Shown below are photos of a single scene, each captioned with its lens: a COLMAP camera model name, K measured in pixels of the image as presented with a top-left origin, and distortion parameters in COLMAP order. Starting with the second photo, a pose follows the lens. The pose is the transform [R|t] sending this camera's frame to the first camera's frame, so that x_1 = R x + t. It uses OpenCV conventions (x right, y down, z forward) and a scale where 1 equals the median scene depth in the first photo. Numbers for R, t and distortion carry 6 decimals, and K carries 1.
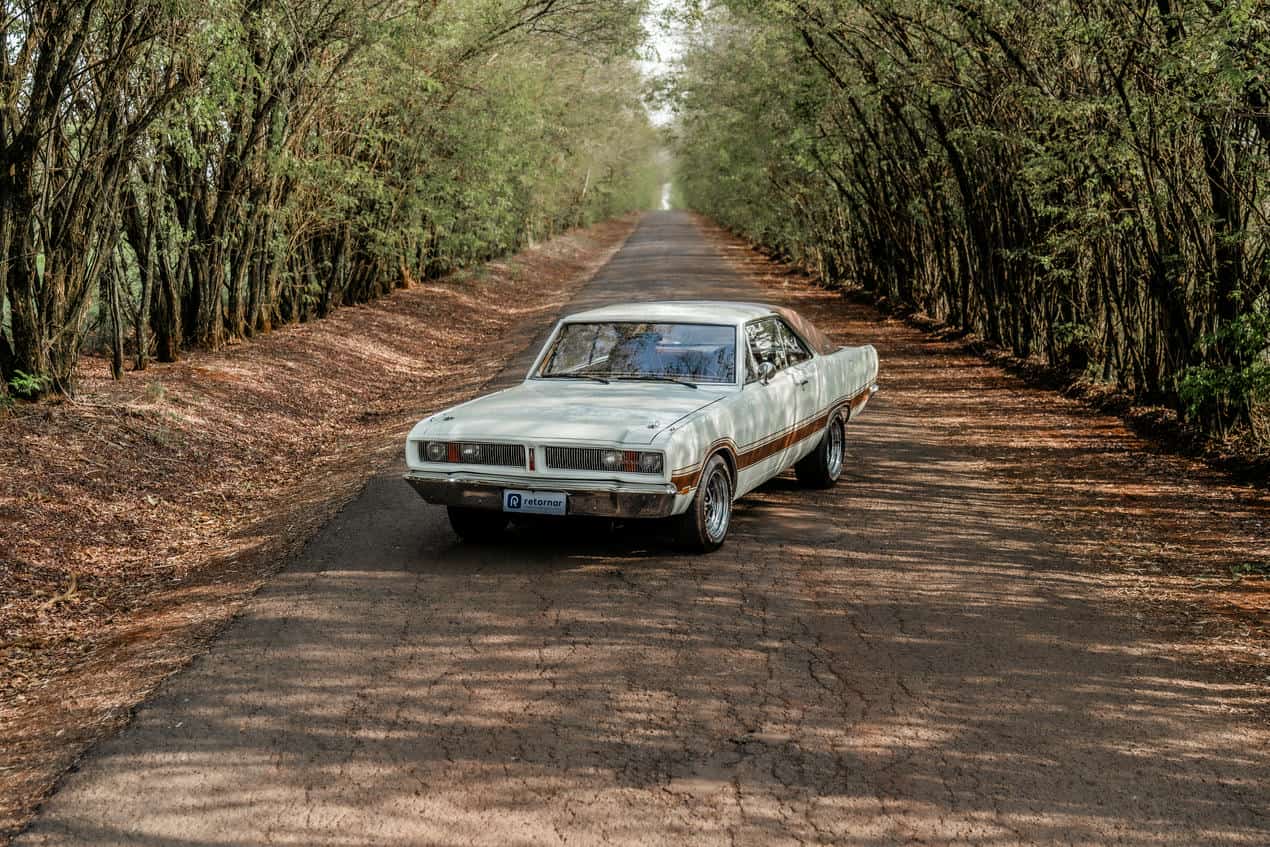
lens RADIAL K [[1839.7, 0, 635.8], [0, 1839.7, 423.8], [0, 0, 1]] dist [0.009596, 0.000000]
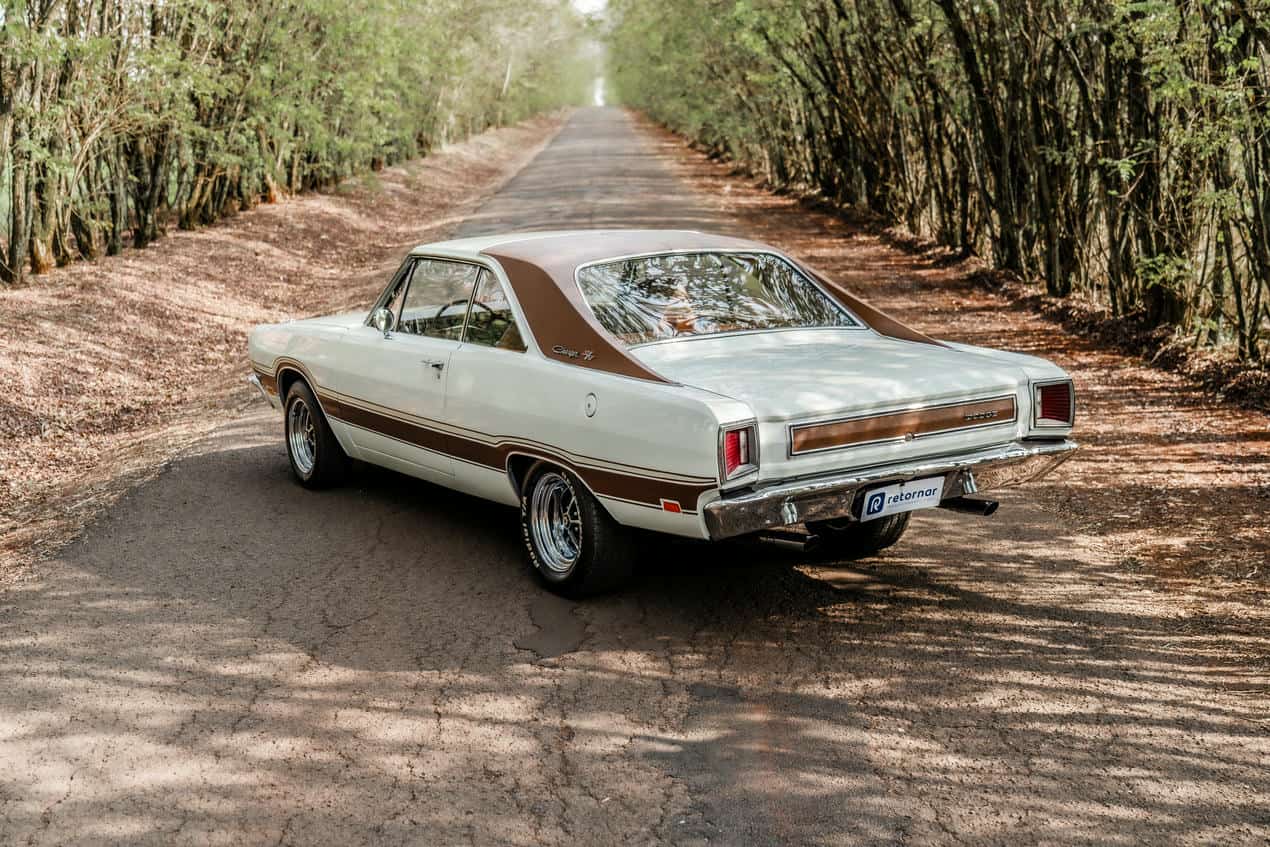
lens RADIAL K [[1839.7, 0, 634.2], [0, 1839.7, 423.6], [0, 0, 1]] dist [0.009596, 0.000000]
pose [[0.999307, -0.020038, 0.031354, 0.009976], [0.018282, 0.998300, 0.055341, -0.017194], [-0.032409, -0.054729, 0.997975, 0.160580]]
